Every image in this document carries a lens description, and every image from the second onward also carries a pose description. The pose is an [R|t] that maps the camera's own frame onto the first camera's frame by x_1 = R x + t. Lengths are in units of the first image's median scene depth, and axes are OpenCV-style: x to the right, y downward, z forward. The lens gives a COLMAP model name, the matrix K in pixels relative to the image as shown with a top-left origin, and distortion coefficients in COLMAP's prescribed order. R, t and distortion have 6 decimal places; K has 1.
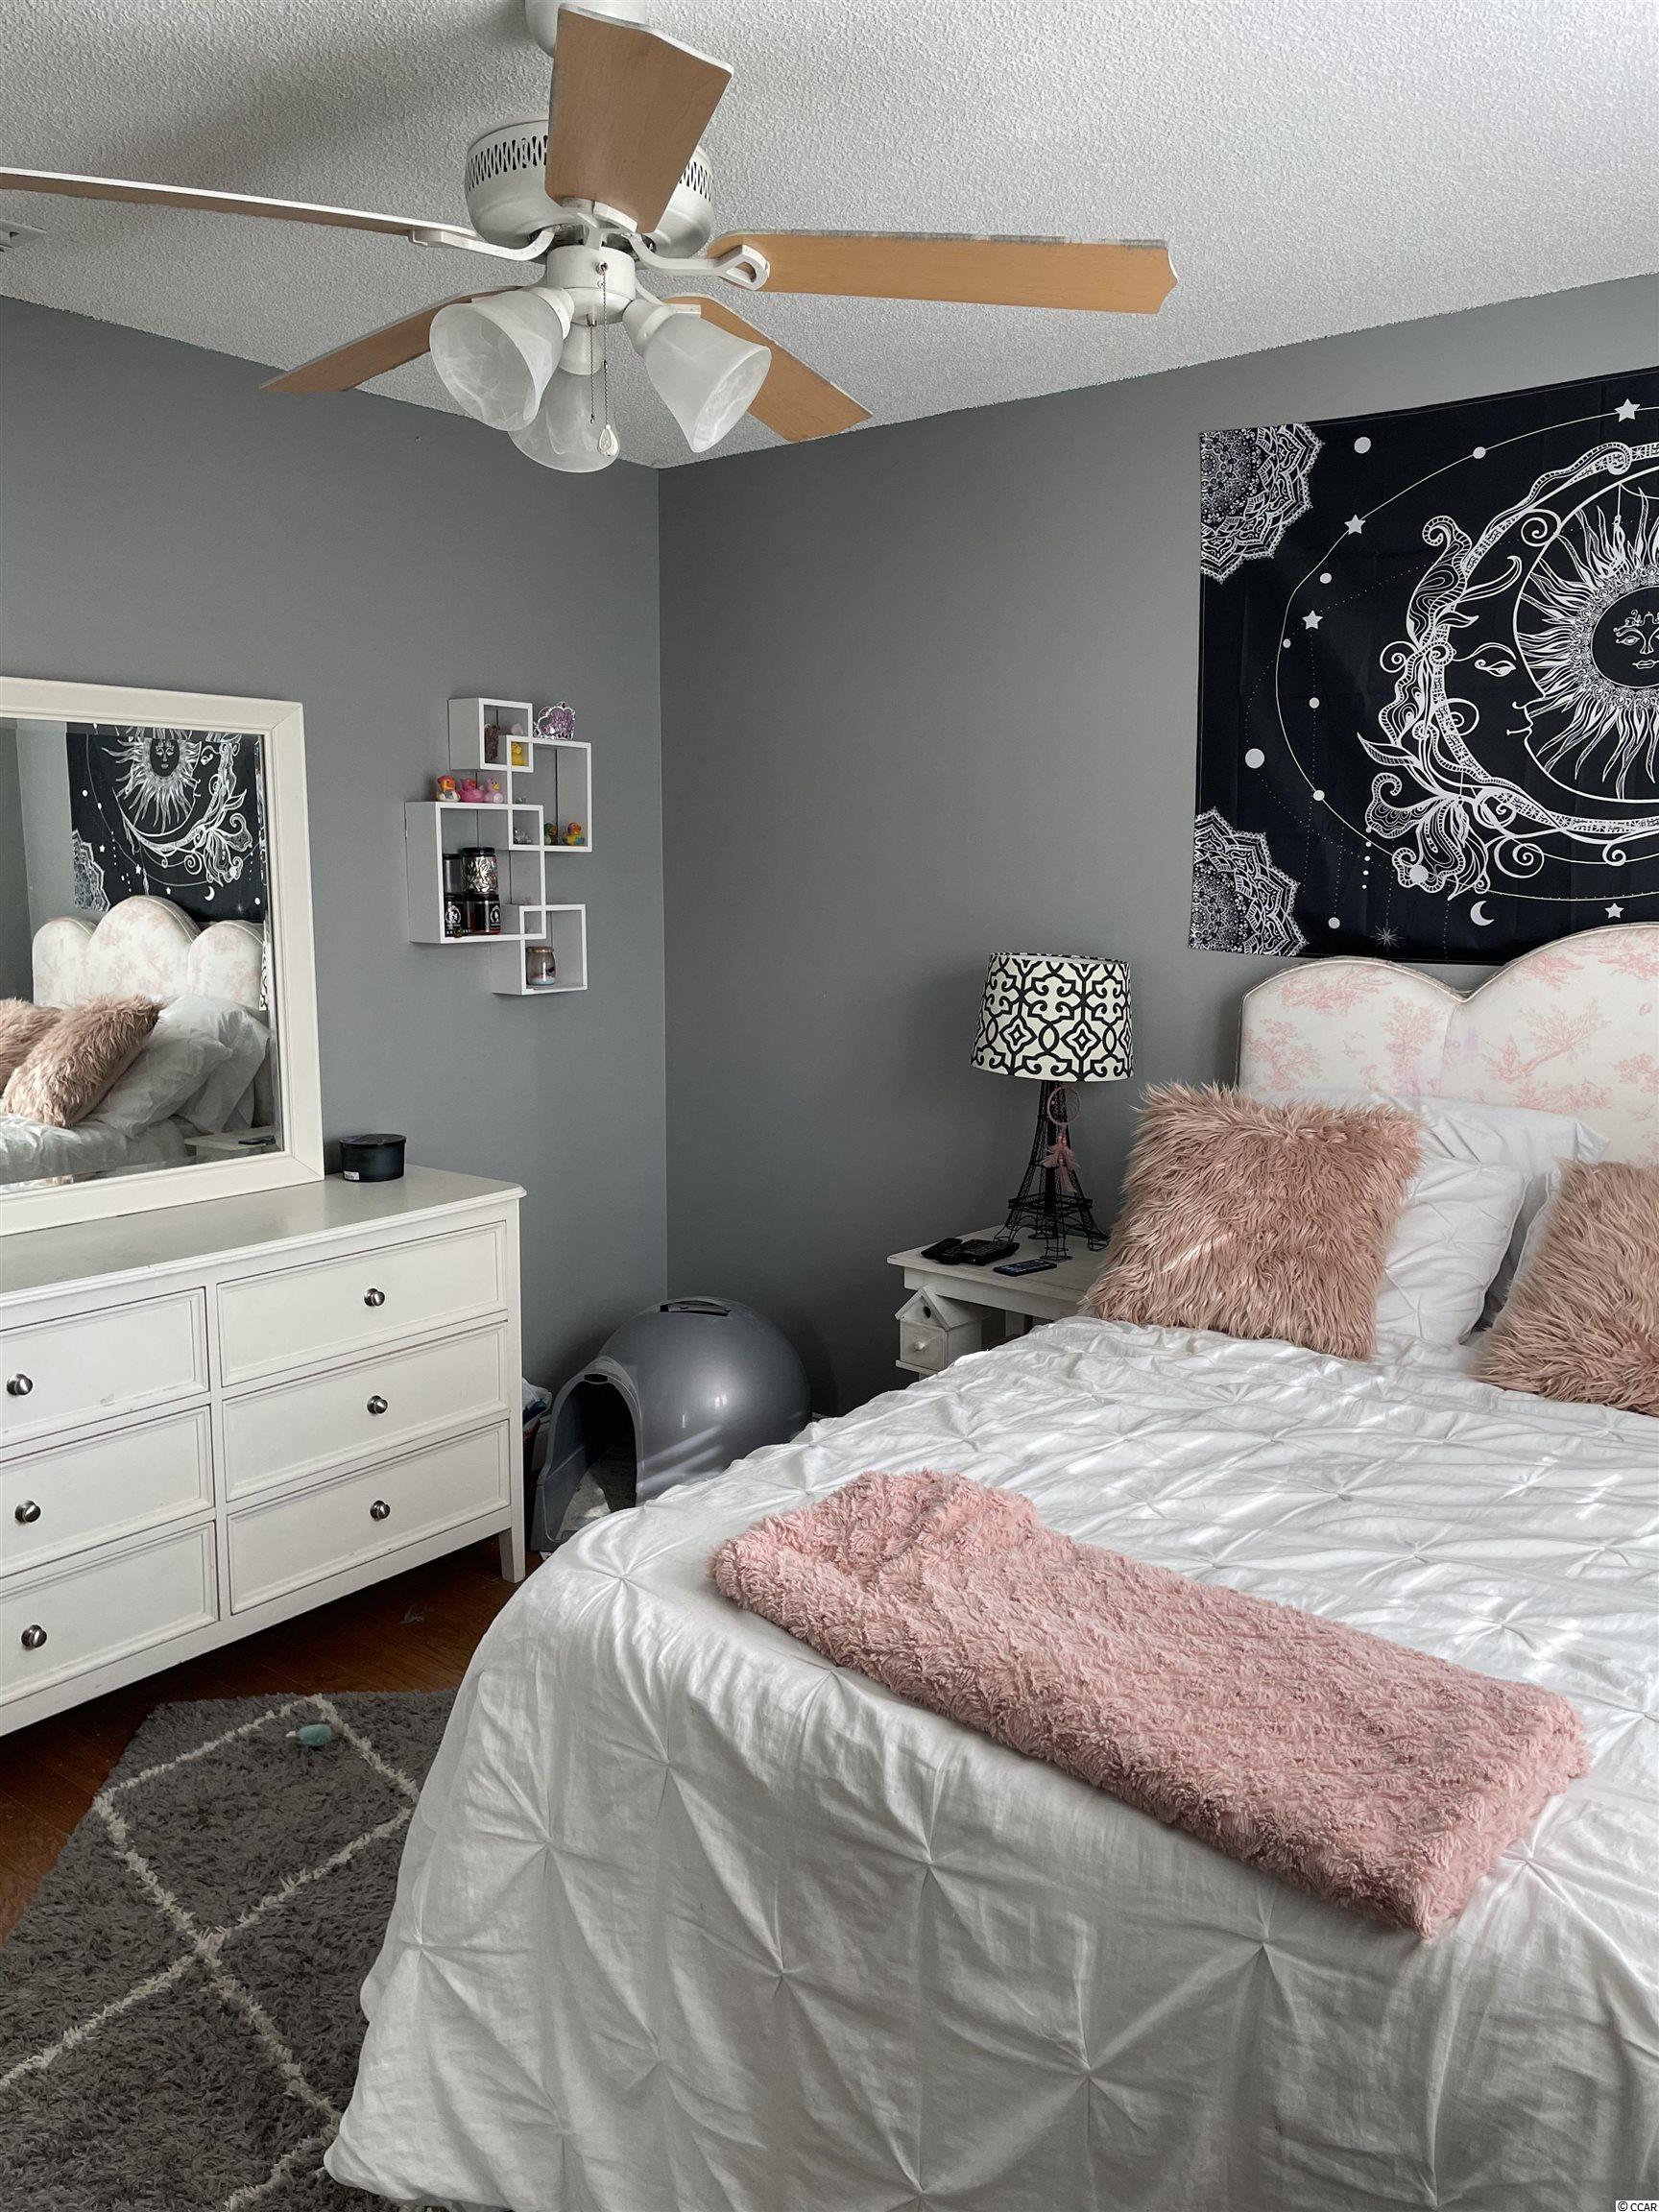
lens RADIAL K [[1666.6, 0, 812.8], [0, 1666.6, 1114.2], [0, 0, 1]] dist [0.087514, -0.111756]
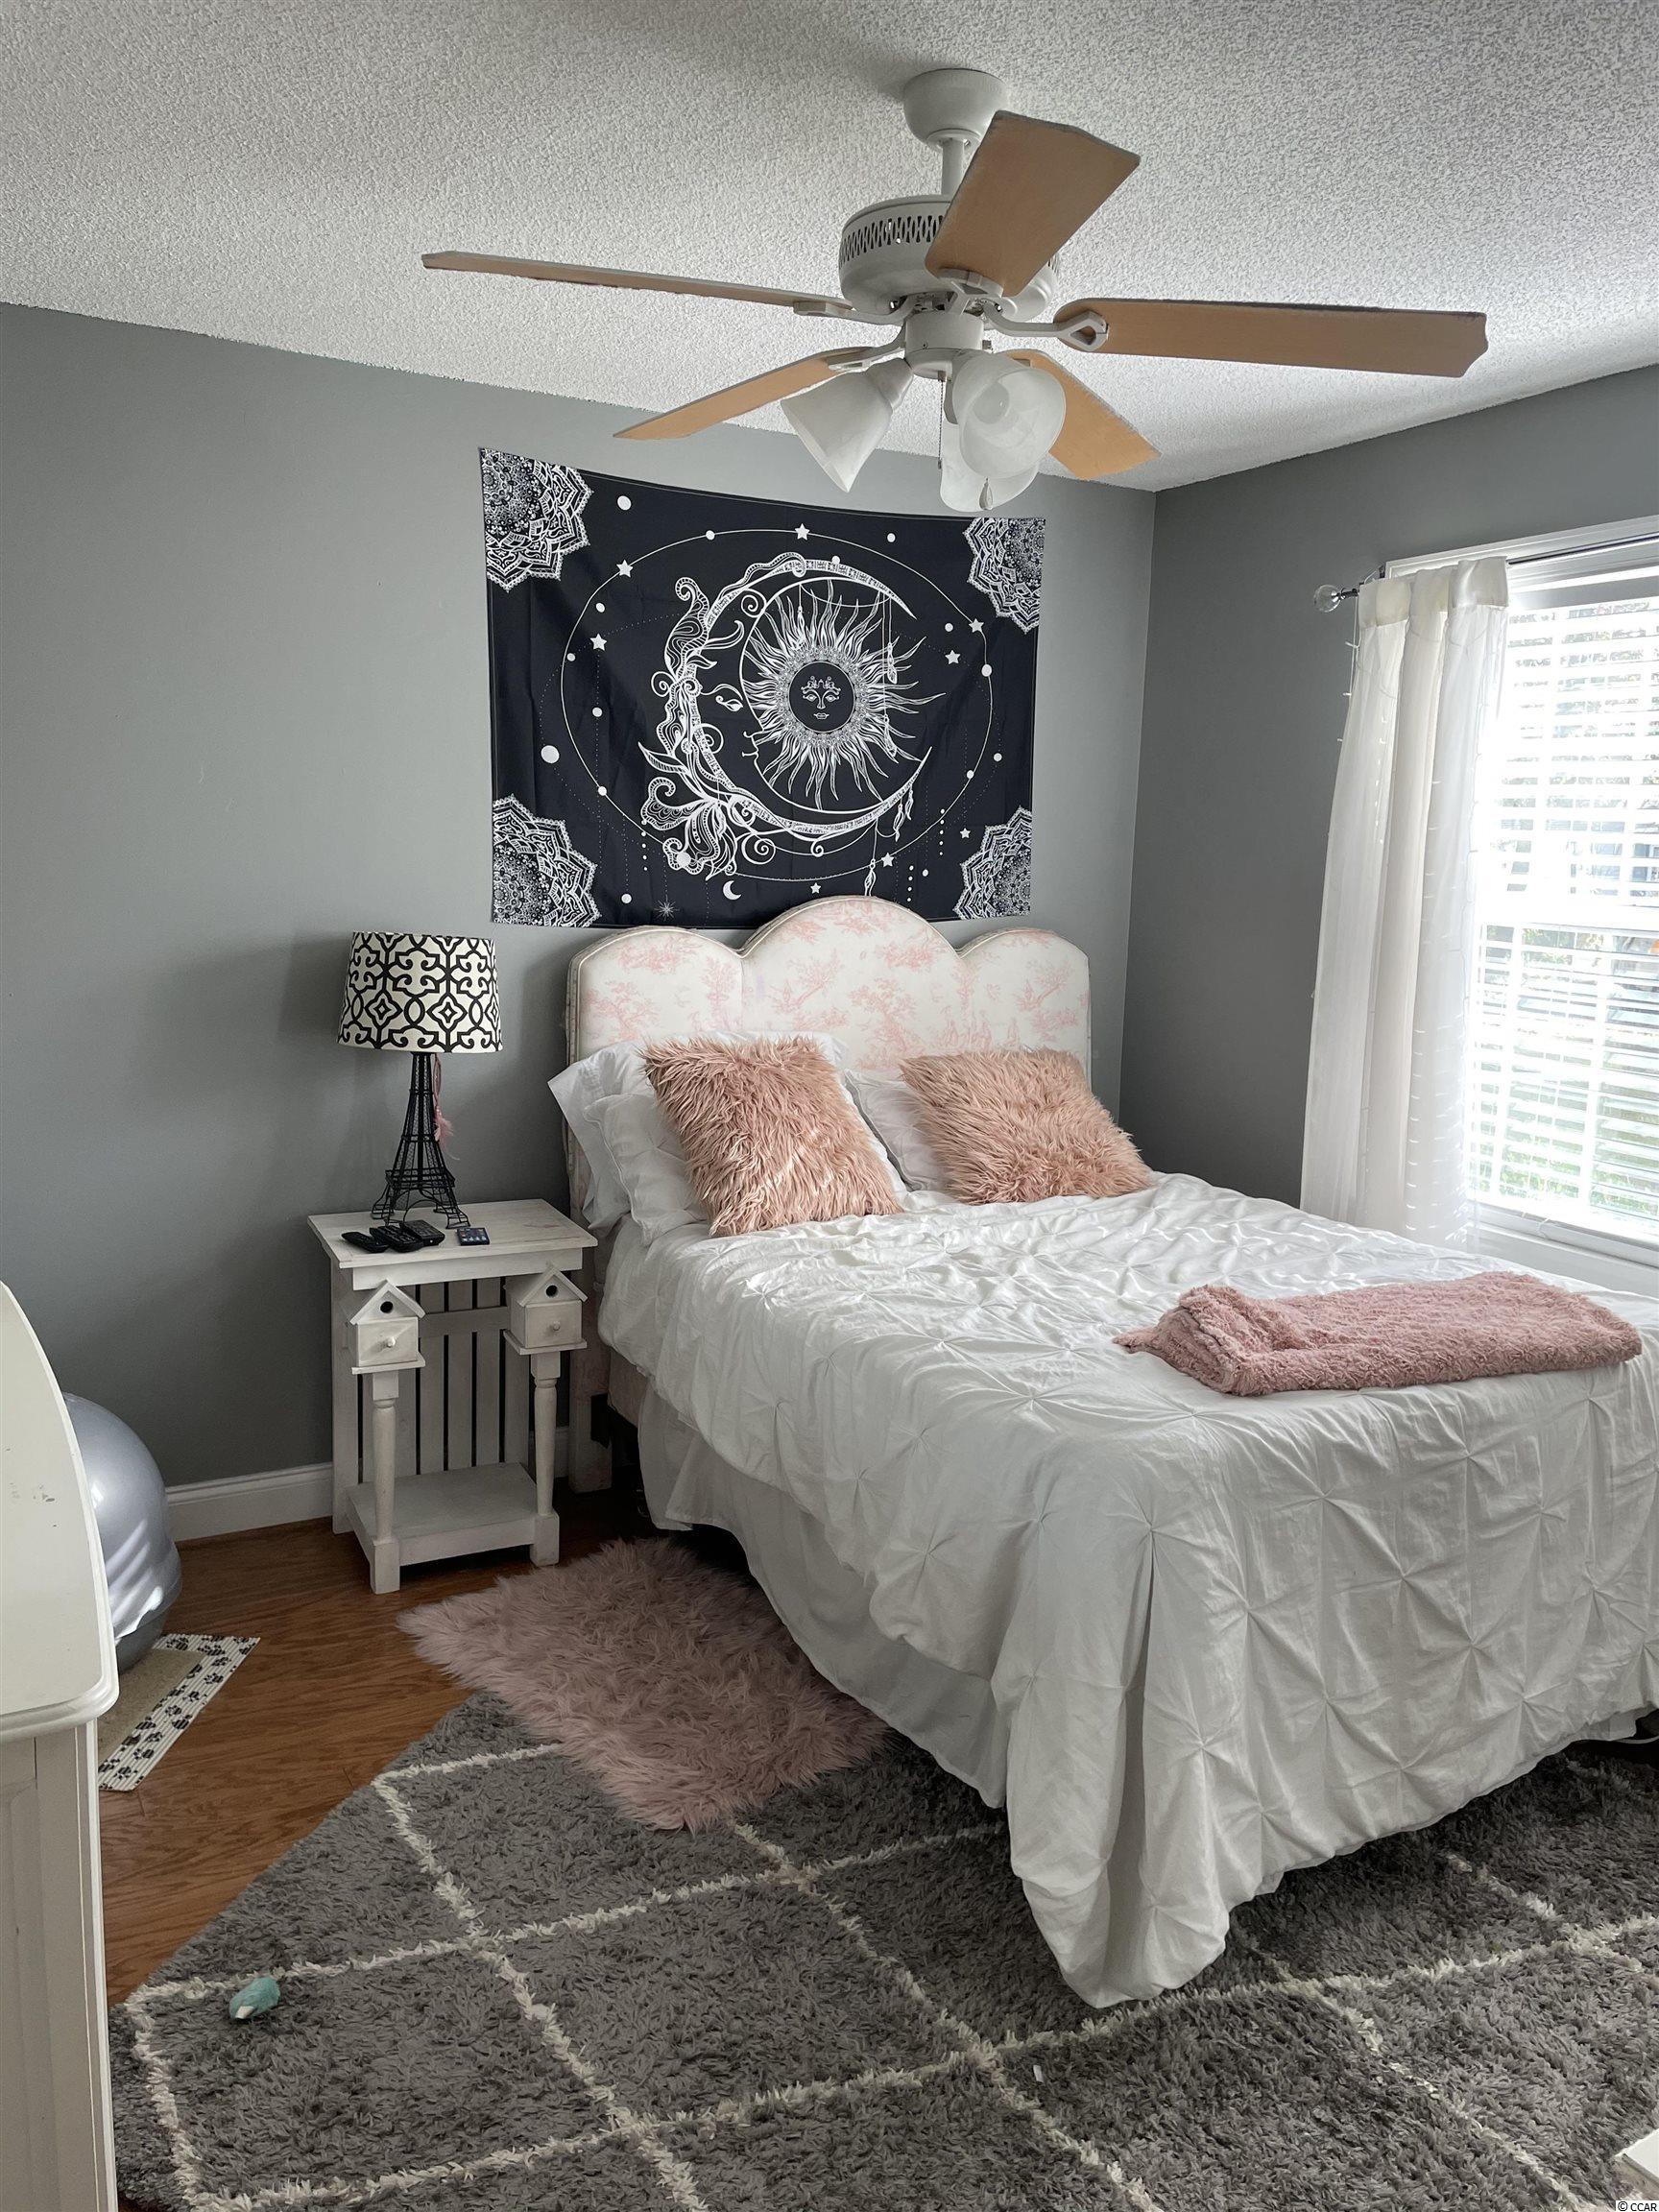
lens RADIAL K [[1666.6, 0, 833.3], [0, 1666.6, 1123.7], [0, 0, 1]] dist [0.087514, -0.111756]
pose [[0.385018, -0.139232, 0.912346, -0.779274], [0.111377, 0.988340, 0.103827, -0.063871], [-0.916164, 0.061639, 0.396035, 0.410378]]
